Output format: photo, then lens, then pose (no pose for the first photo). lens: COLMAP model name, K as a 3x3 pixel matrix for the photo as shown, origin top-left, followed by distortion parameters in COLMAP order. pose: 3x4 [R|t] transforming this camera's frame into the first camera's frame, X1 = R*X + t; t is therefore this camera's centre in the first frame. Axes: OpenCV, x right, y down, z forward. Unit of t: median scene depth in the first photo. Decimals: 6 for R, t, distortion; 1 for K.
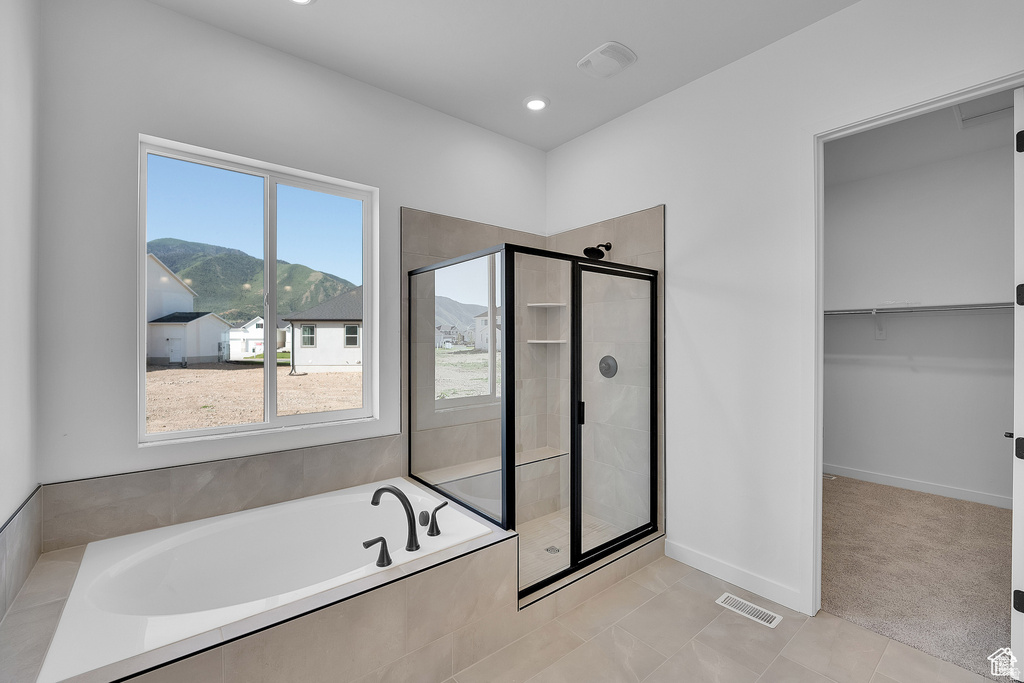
lens RADIAL K [[430.5, 0, 512.6], [0, 430.5, 340.9], [0, 0, 1]] dist [-0.001118, 0.000500]
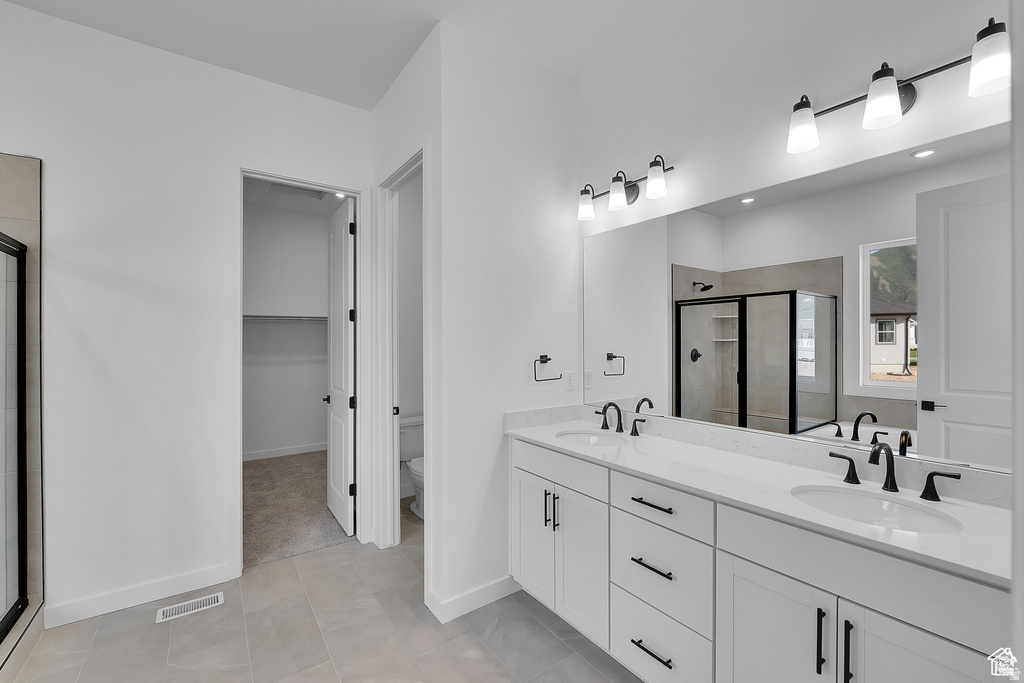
lens RADIAL K [[430.5, 0, 510.8], [0, 430.5, 343.4], [0, 0, 1]] dist [-0.001118, 0.000500]
pose [[0.081243, -0.004445, 0.996684, -0.402431], [0.001231, 0.999990, 0.004359, -0.001110], [-0.996694, 0.000873, 0.081248, 0.165230]]
